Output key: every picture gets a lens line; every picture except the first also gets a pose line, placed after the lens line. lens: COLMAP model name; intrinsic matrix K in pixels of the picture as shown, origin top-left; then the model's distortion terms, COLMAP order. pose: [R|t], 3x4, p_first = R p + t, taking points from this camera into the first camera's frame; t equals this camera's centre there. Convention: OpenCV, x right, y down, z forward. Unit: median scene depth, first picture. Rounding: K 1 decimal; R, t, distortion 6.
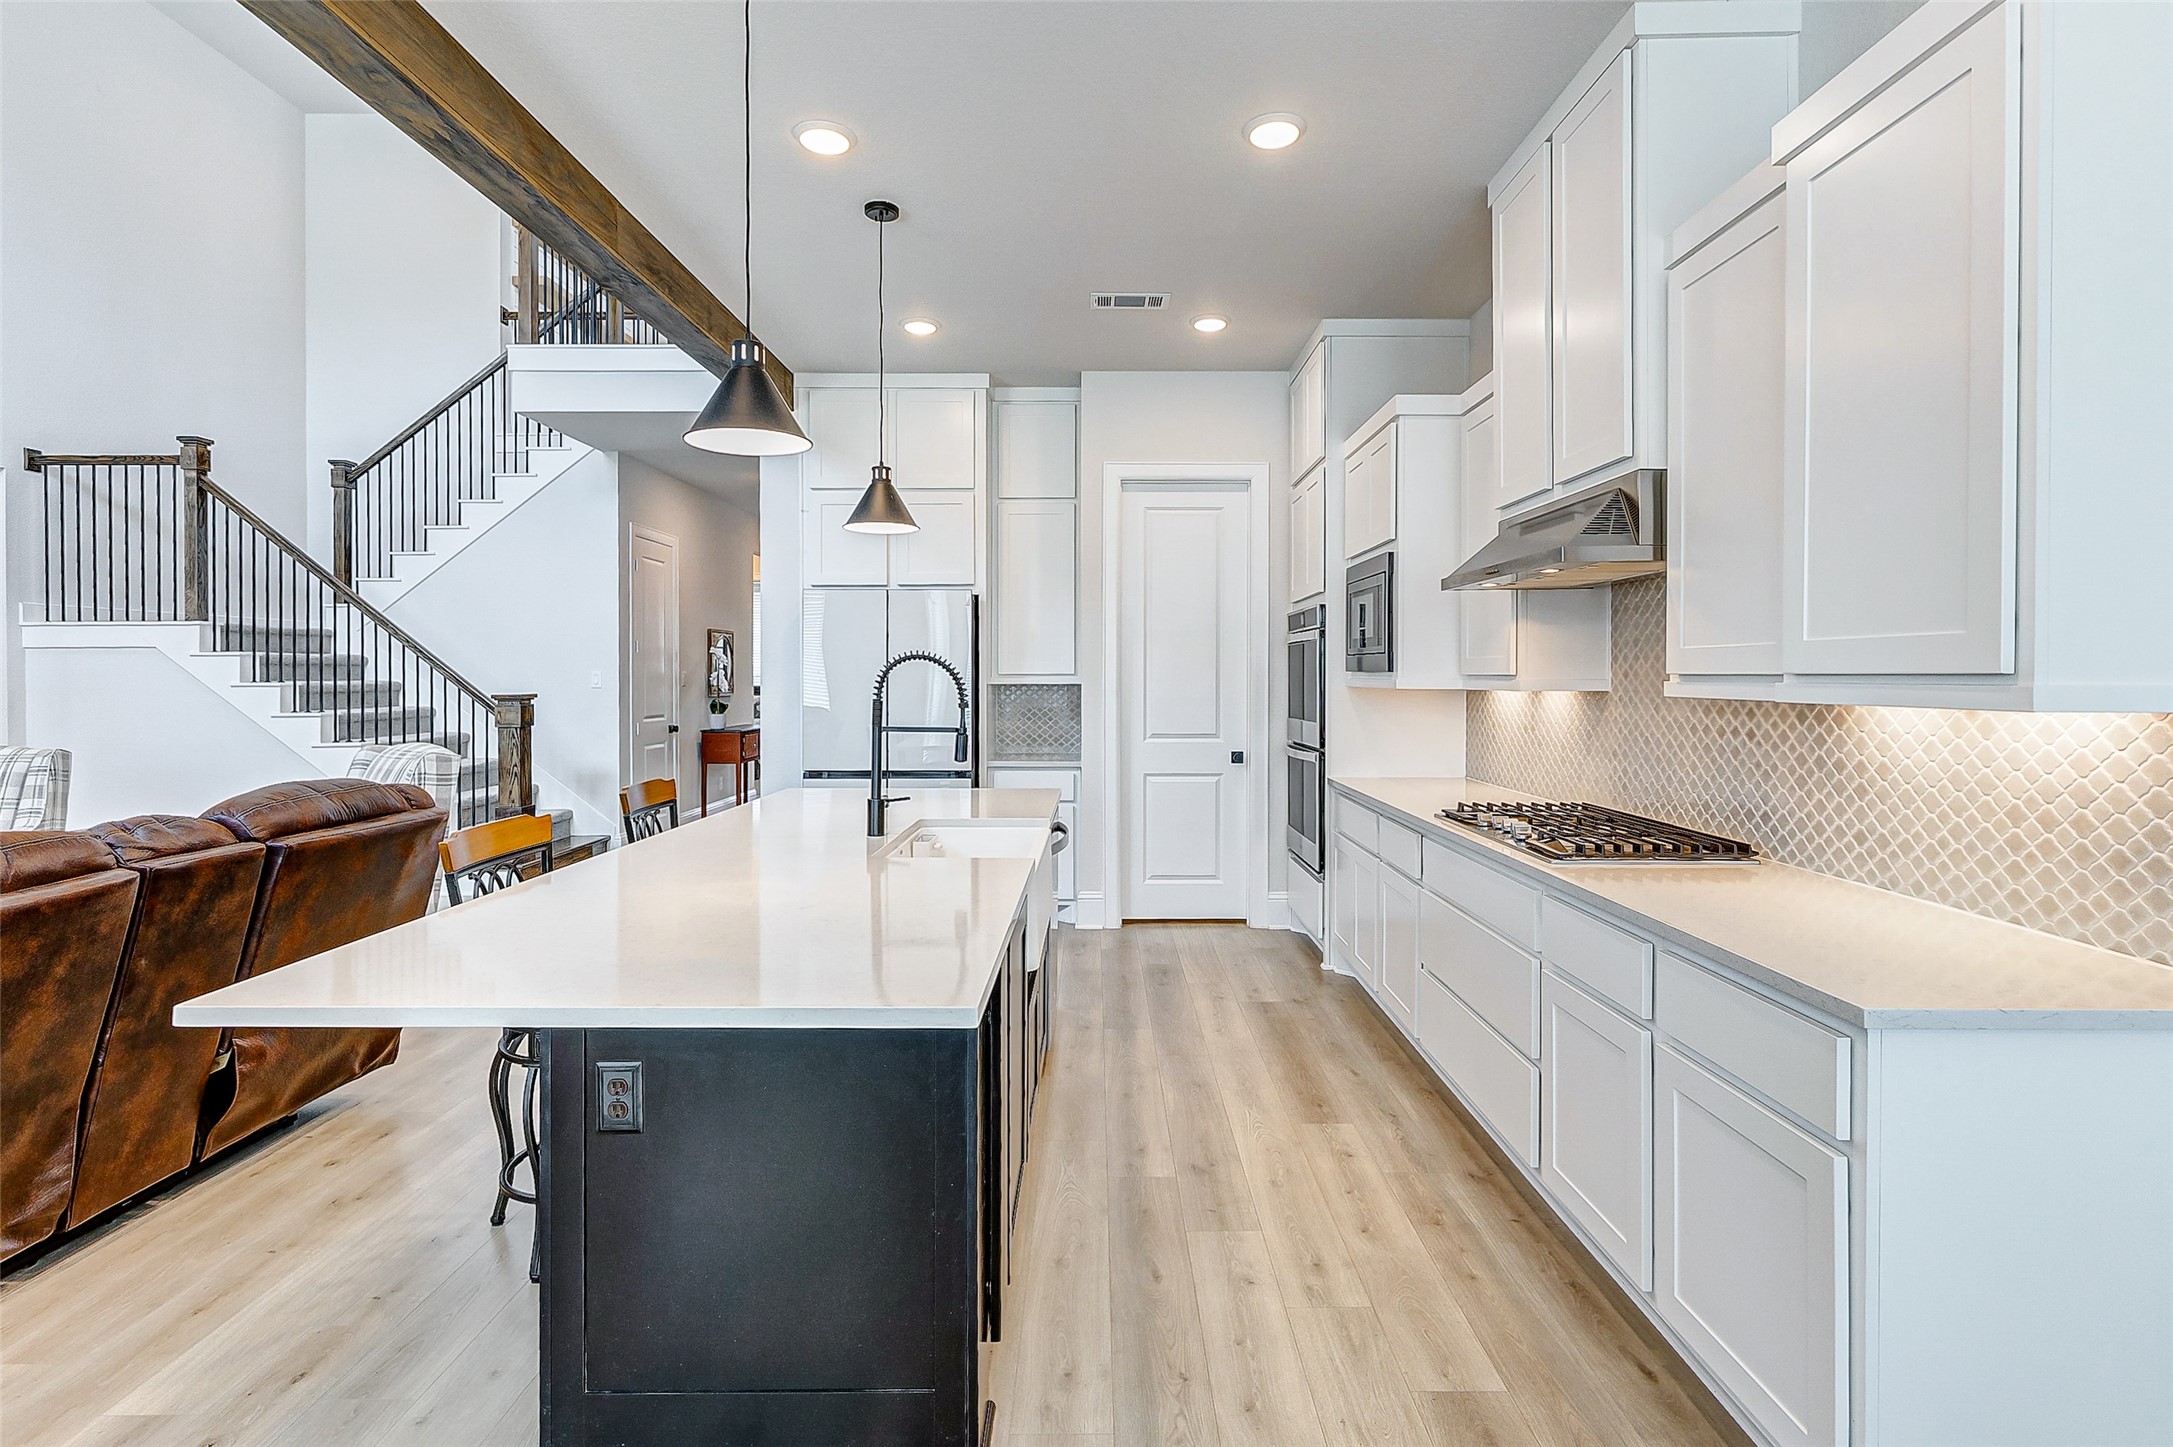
lens RADIAL K [[1043.2, 0, 1097.2], [0, 1043.2, 678.6], [0, 0, 1]] dist [-0.000221, 0.000496]
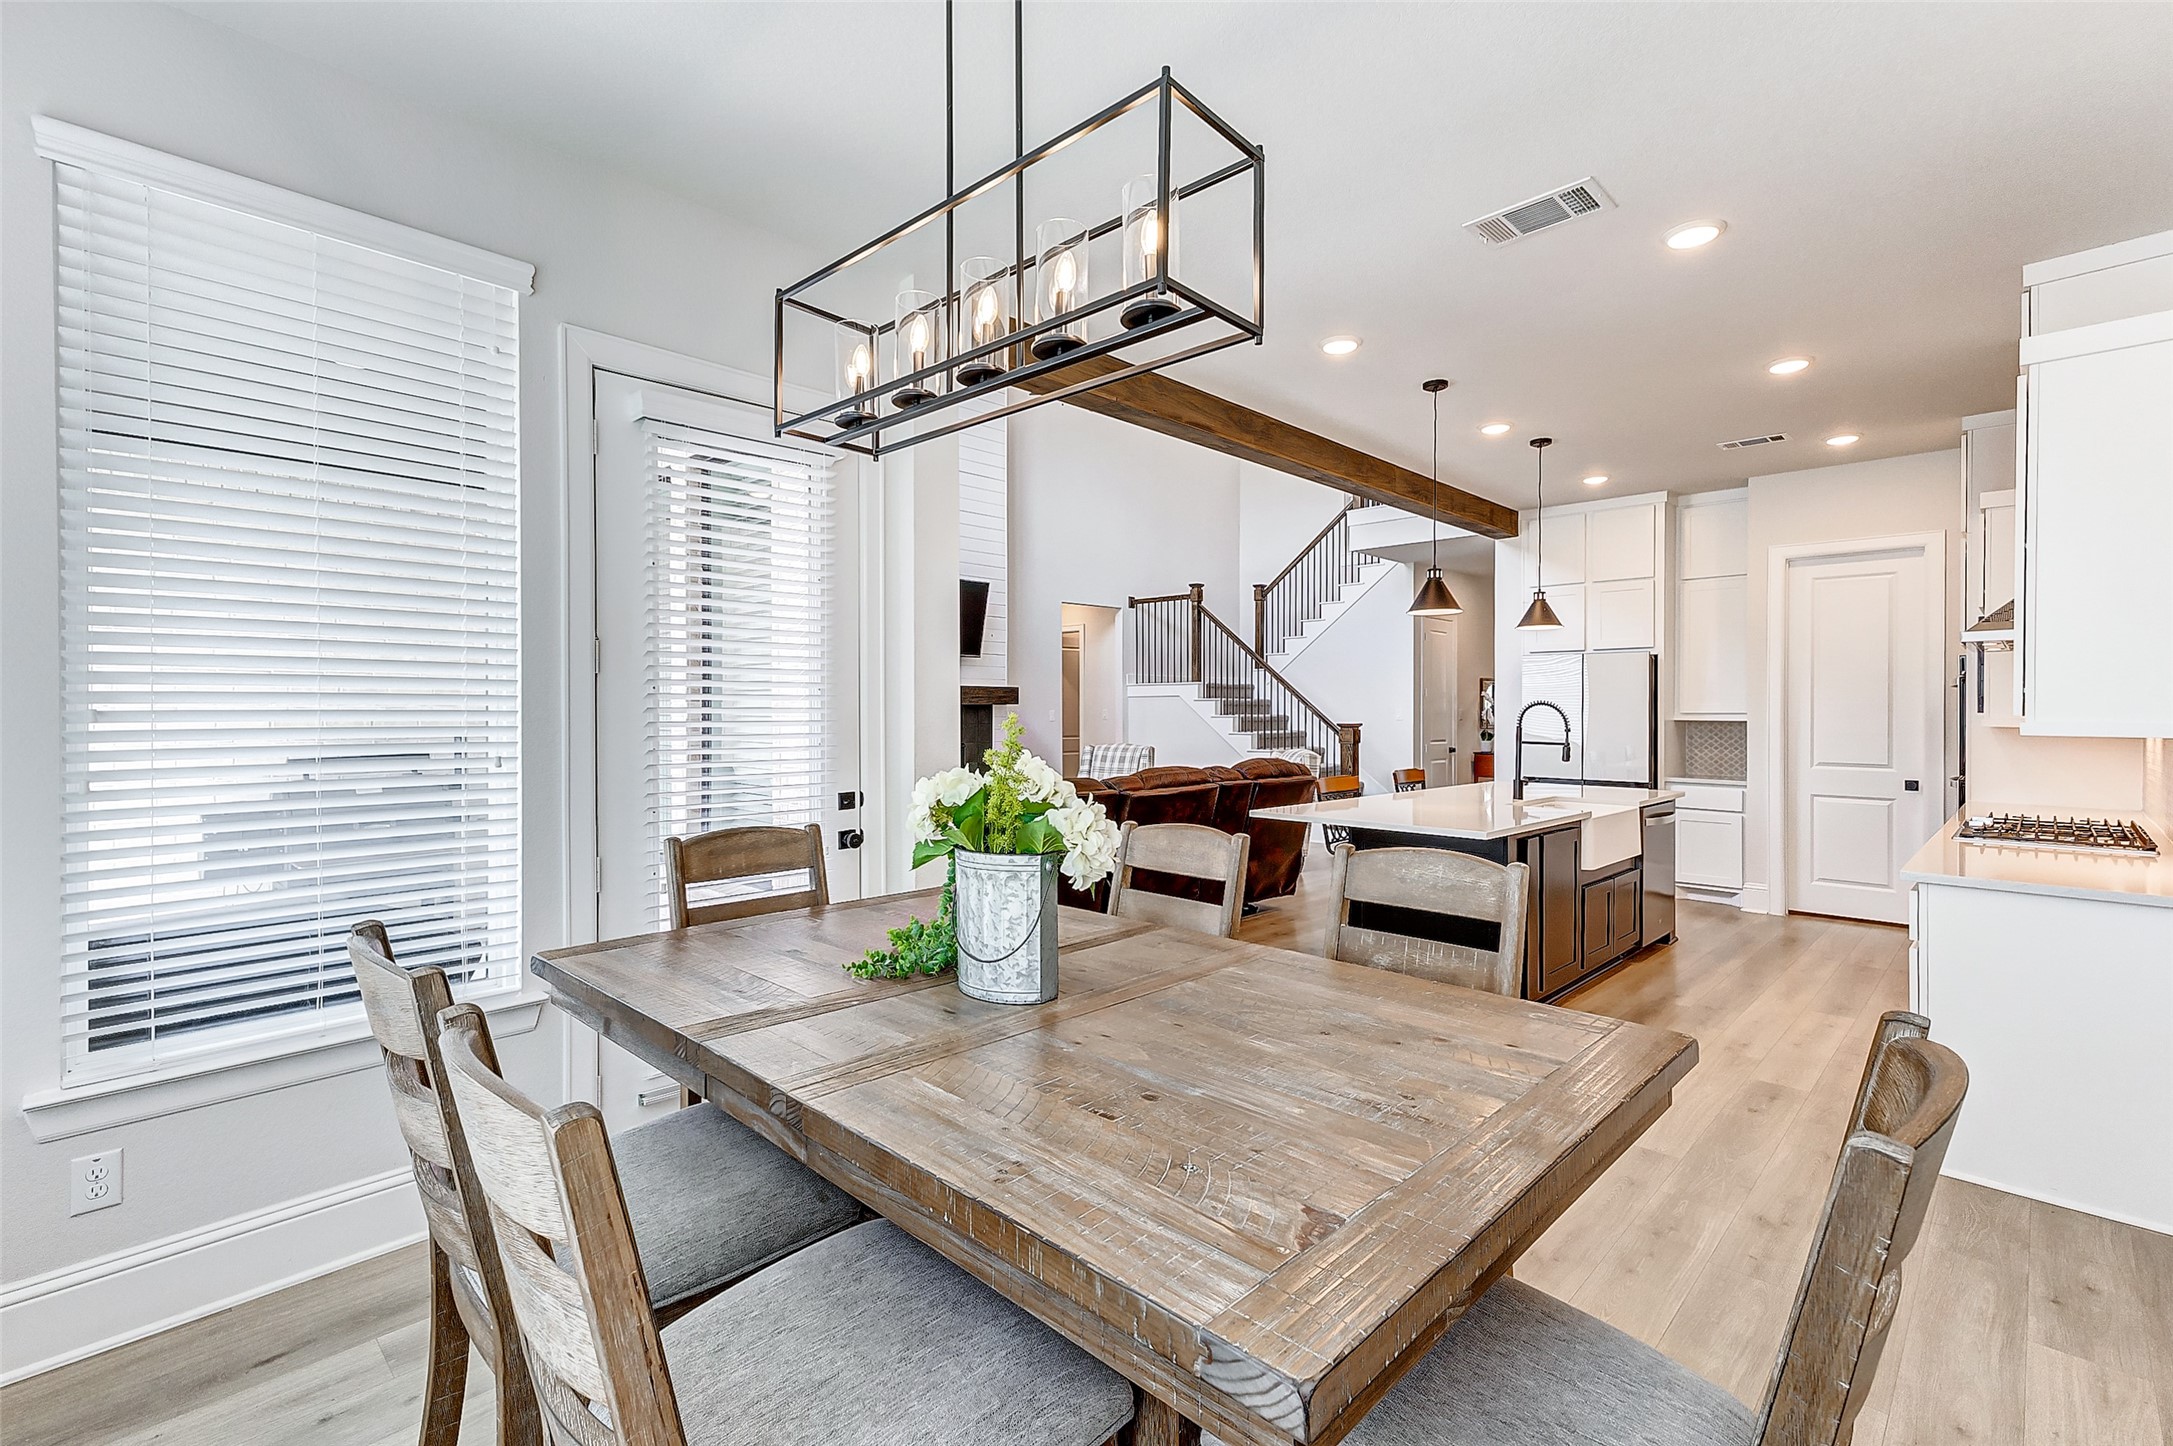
lens RADIAL K [[985.1, 0, 1086.1], [0, 985.1, 712.4], [0, 0, 1]] dist [0.006755, 0.001916]
pose [[0.712248, 0.005195, -0.701908, 0.252882], [-0.006536, 0.999978, 0.000769, -0.000991], [0.701897, 0.004040, 0.712267, -0.426688]]
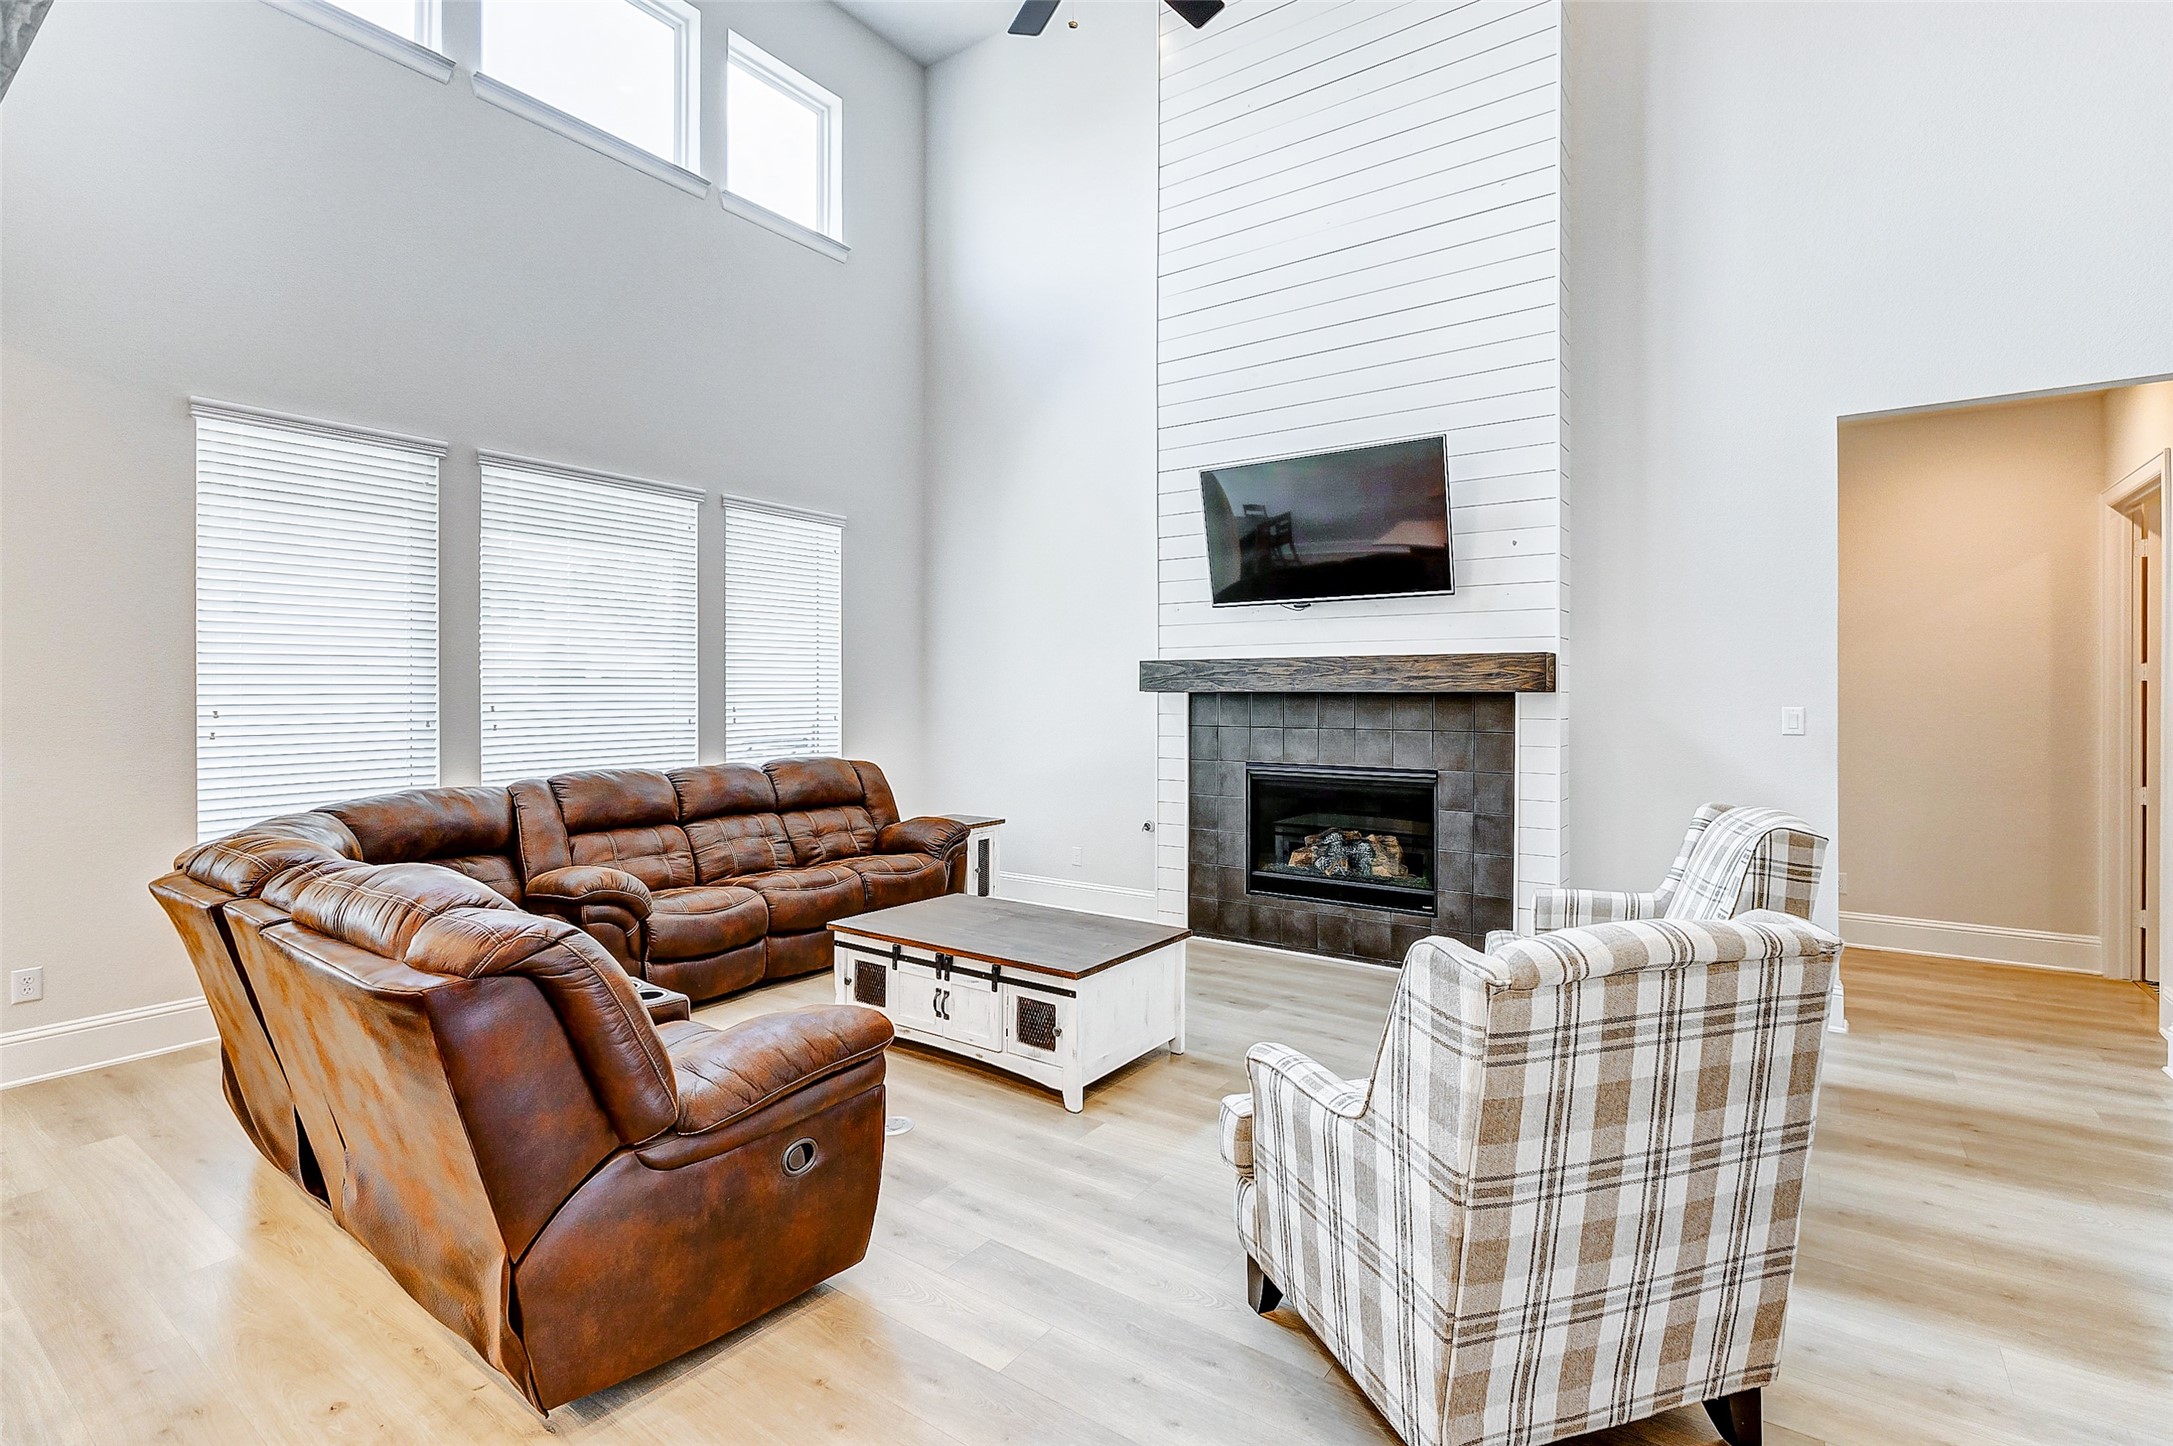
lens RADIAL K [[999.9, 0, 1069.4], [0, 999.9, 693.7], [0, 0, 1]] dist [-0.001225, 0.000127]
pose [[-0.588058, 0.003281, -0.808812, -0.206404], [-0.002077, 0.999982, 0.005567, -0.015453], [0.808816, 0.004954, -0.588041, 0.867966]]
